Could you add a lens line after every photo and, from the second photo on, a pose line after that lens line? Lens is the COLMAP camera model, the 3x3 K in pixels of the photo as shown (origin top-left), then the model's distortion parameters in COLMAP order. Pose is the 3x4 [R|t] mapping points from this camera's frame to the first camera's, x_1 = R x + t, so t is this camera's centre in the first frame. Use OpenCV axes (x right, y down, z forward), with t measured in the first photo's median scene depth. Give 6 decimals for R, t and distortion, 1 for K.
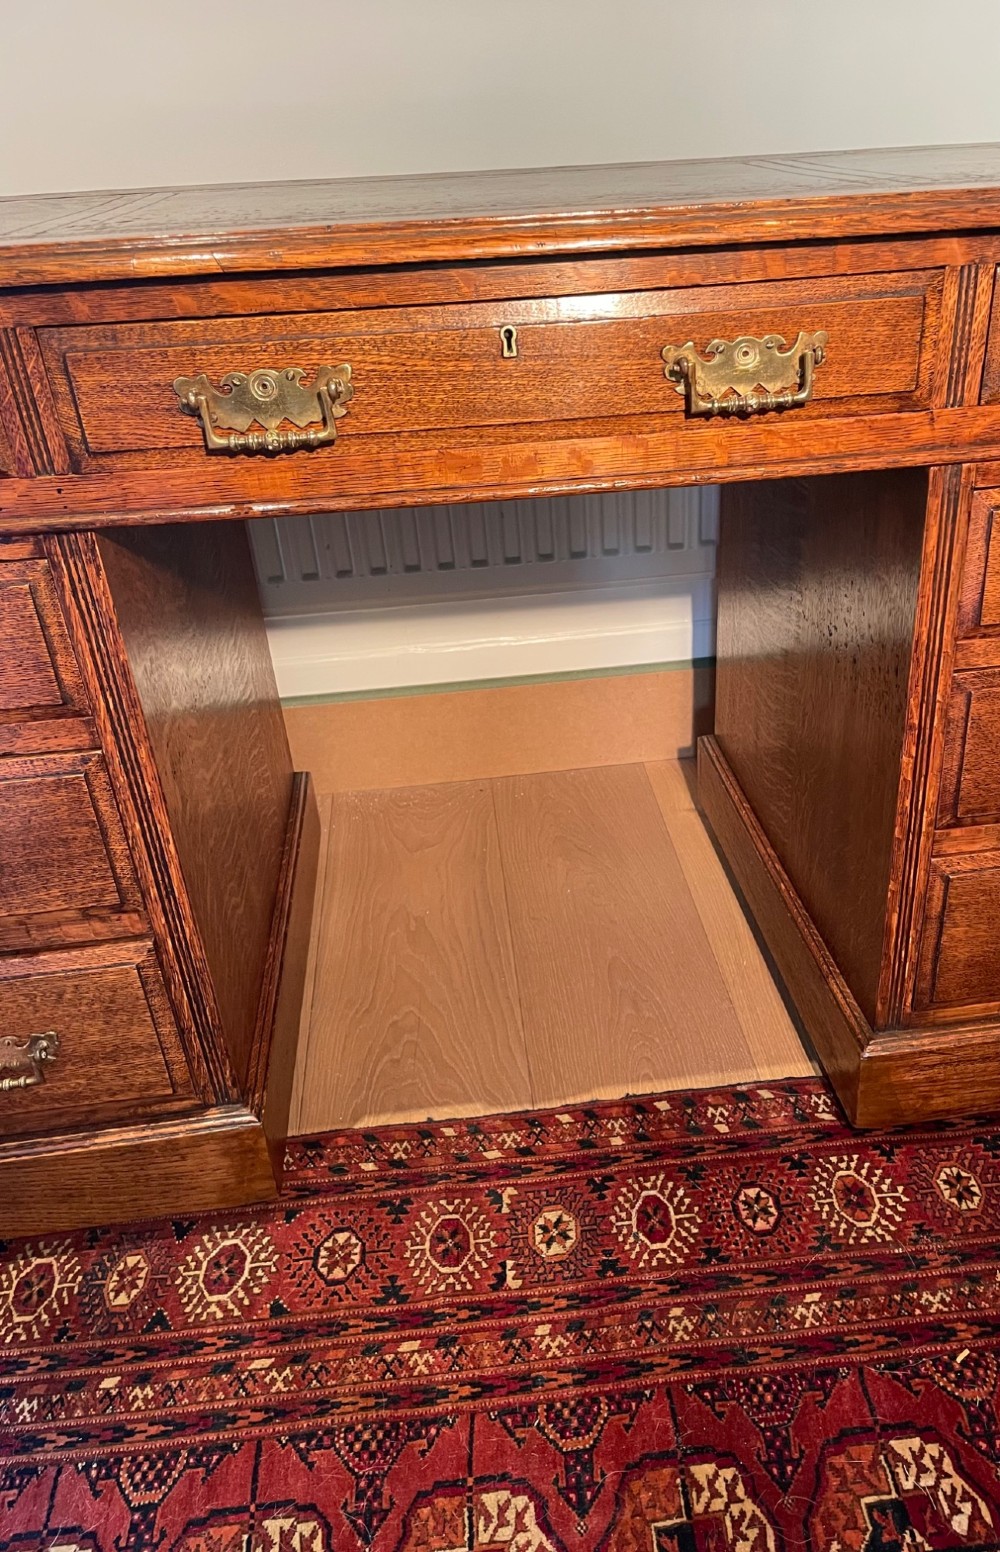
lens RADIAL K [[1144.7, 0, 583.7], [0, 1144.7, 766.6], [0, 0, 1]] dist [0.027284, -0.011885]
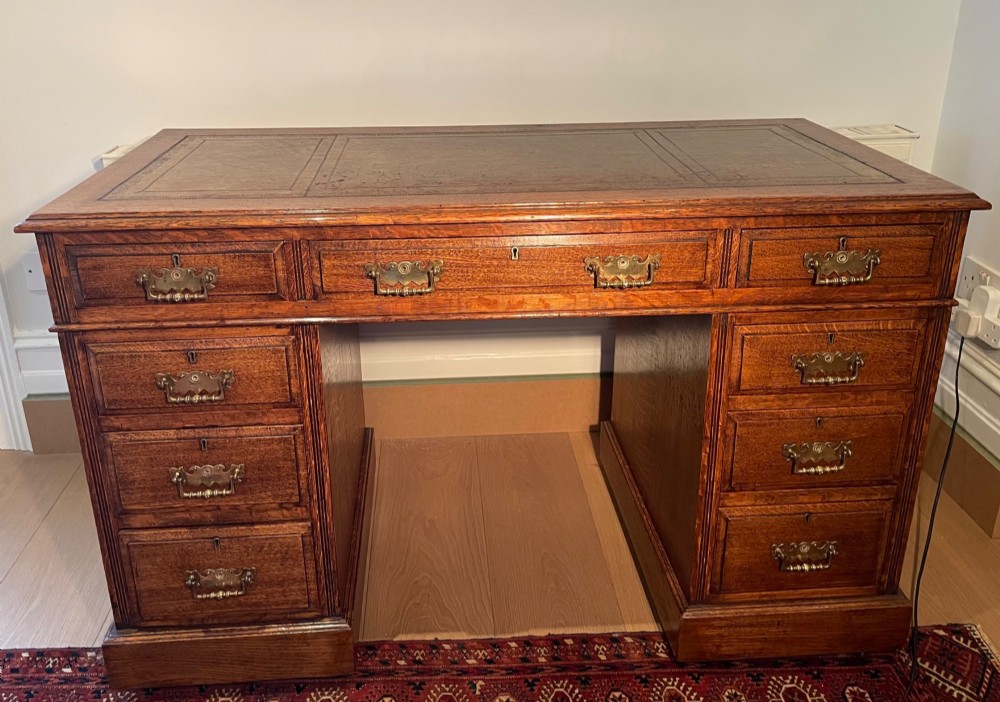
lens RADIAL K [[874.3, 0, 480.3], [0, 874.3, 267.9], [0, 0, 1]] dist [0.049540, -0.075103]
pose [[0.996769, 0.056597, -0.056986, -0.024564], [-0.064845, 0.985751, -0.155208, -0.055245], [0.047390, 0.158401, 0.986237, -0.472355]]
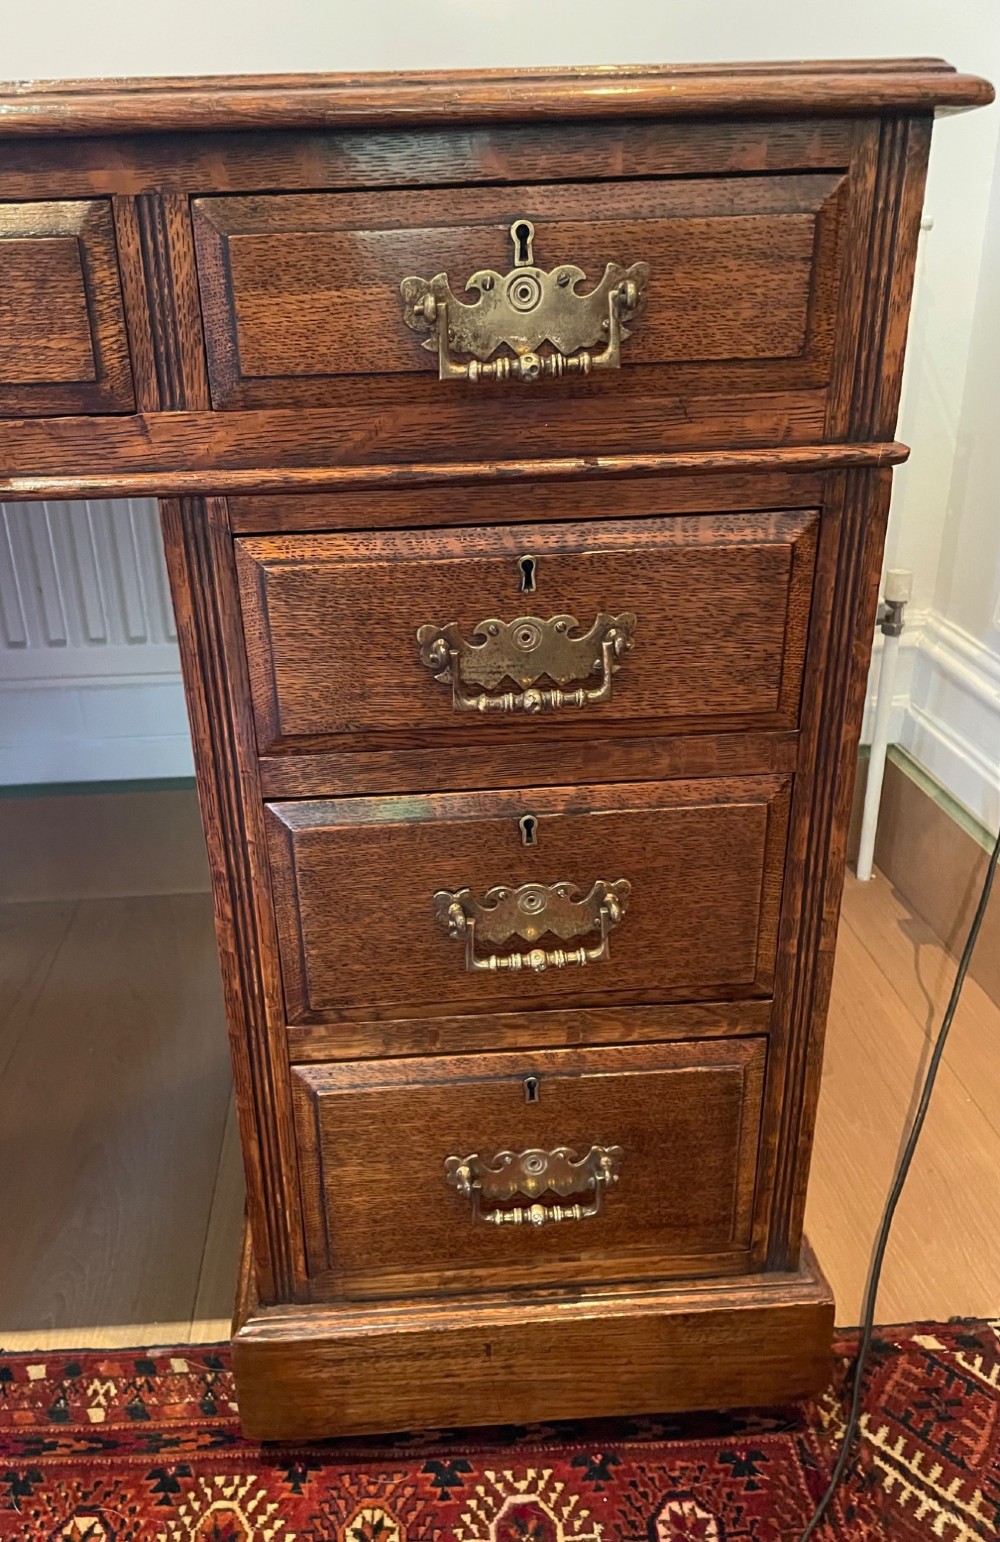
lens RADIAL K [[1128.3, 0, 477.9], [0, 1128.3, 764.4], [0, 0, 1]] dist [0.054094, -0.073021]
pose [[0.996530, 0.044770, -0.070166, 0.431878], [-0.051564, 0.993827, -0.098227, -0.038213], [0.065336, 0.101505, 0.992687, 0.286838]]
